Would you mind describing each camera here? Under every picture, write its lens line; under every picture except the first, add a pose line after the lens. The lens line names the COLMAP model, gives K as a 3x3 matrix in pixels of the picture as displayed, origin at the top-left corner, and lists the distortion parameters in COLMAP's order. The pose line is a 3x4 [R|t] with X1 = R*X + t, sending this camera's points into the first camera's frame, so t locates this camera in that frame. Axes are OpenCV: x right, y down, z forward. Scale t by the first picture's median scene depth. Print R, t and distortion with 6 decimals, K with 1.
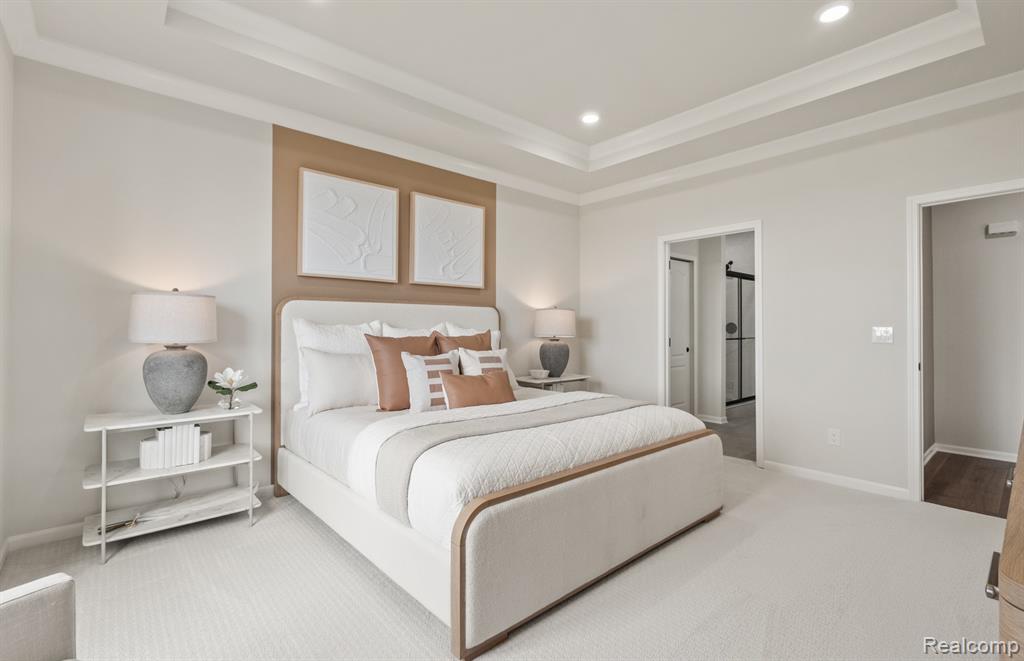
lens RADIAL K [[458.7, 0, 509.6], [0, 458.7, 324.0], [0, 0, 1]] dist [0.013726, 0.000137]
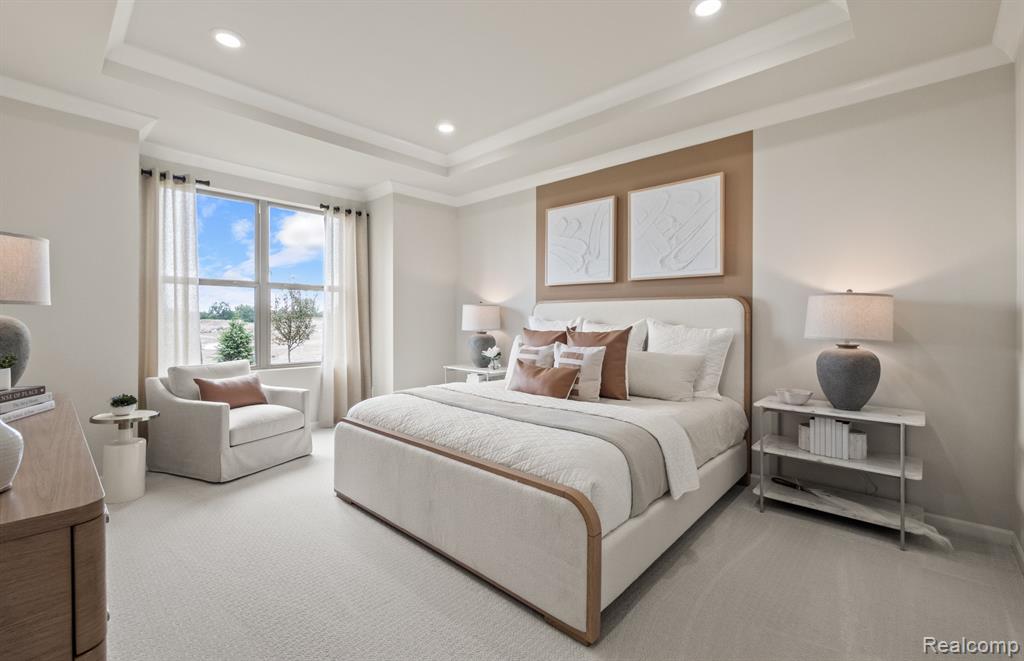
lens RADIAL K [[437.2, 0, 512.0], [0, 437.2, 330.5], [0, 0, 1]] dist [-0.035427, 0.000009]
pose [[0.103856, 0.016154, -0.994461, 0.696129], [-0.002285, 0.999869, 0.016003, 0.007116], [0.994590, 0.000610, 0.103879, 0.607159]]
